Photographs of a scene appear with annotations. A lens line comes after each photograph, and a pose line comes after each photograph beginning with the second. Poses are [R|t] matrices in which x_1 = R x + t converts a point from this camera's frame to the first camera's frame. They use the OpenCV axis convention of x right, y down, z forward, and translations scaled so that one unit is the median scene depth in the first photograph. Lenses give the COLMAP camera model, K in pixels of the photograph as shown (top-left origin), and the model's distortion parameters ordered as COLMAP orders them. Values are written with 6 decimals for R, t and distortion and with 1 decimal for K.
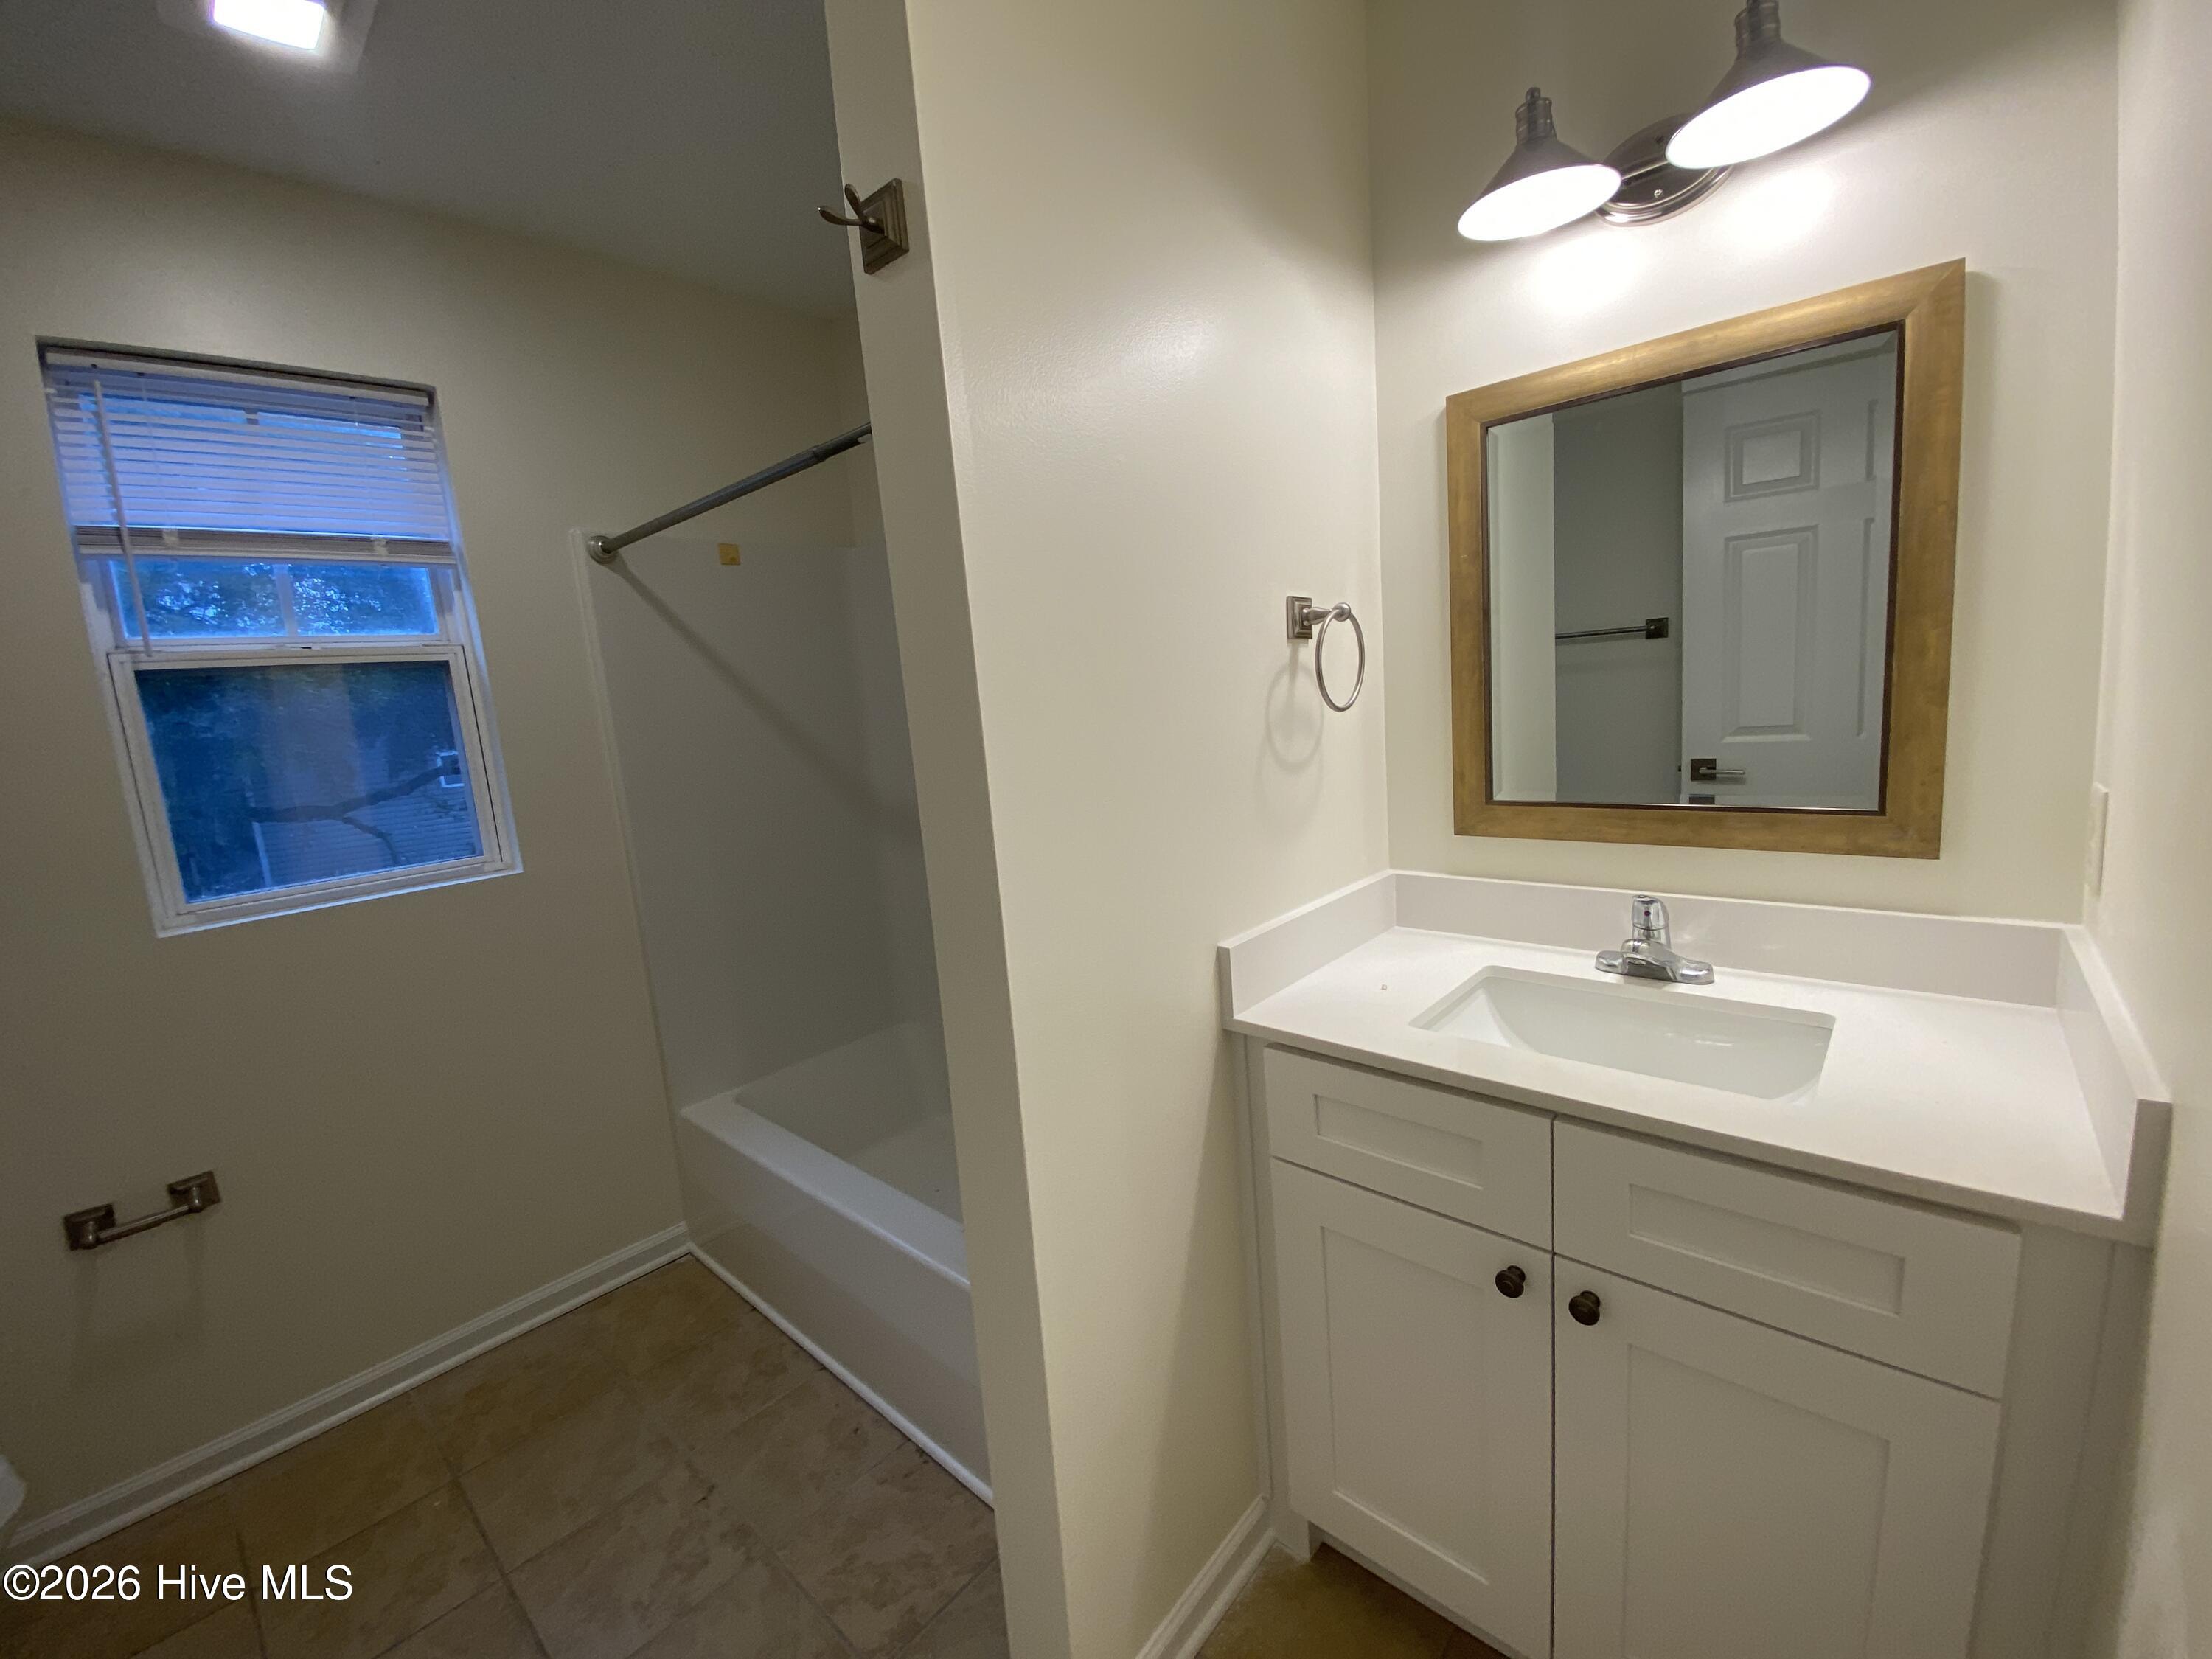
lens RADIAL K [[894.4, 0, 1096.5], [0, 894.4, 832.3], [0, 0, 1]] dist [0.008931, -0.014054]
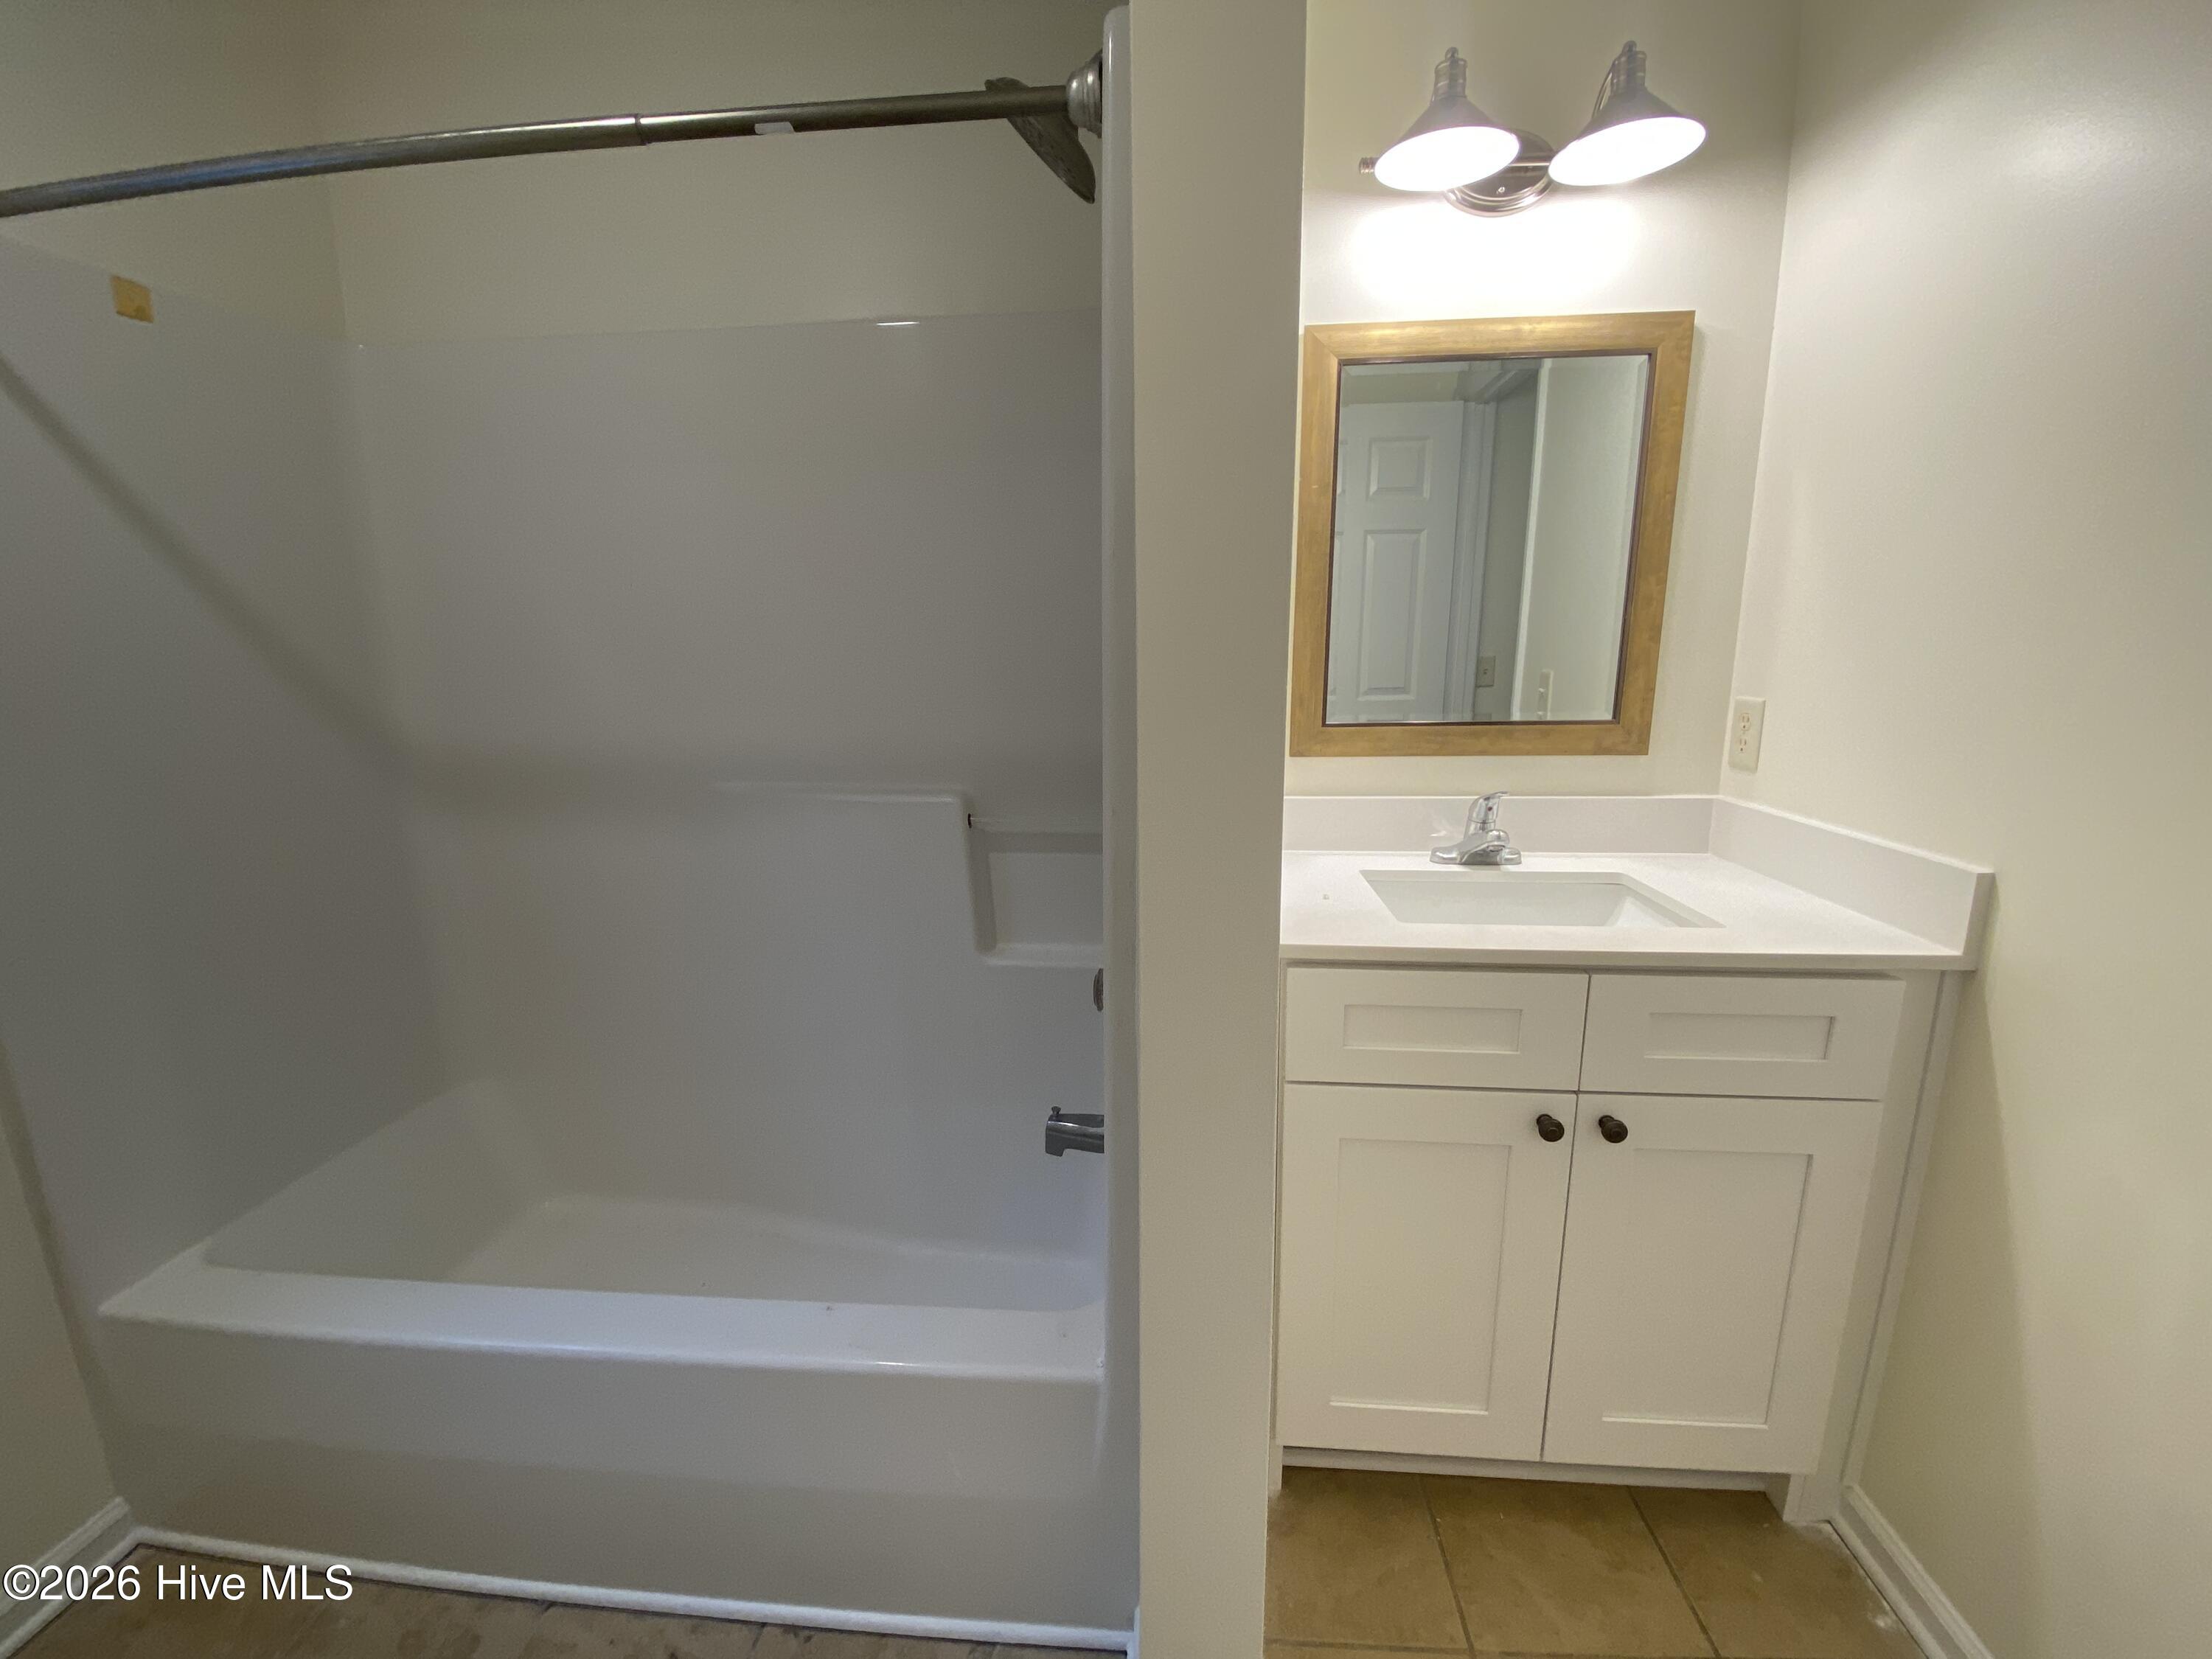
lens RADIAL K [[894.4, 0, 1100.3], [0, 894.4, 830.3], [0, 0, 1]] dist [0.008931, -0.014054]
pose [[0.793097, -0.054548, 0.606648, -0.561270], [0.045768, 0.998503, 0.029947, 0.064492], [-0.607374, 0.004014, 0.794406, 0.399805]]
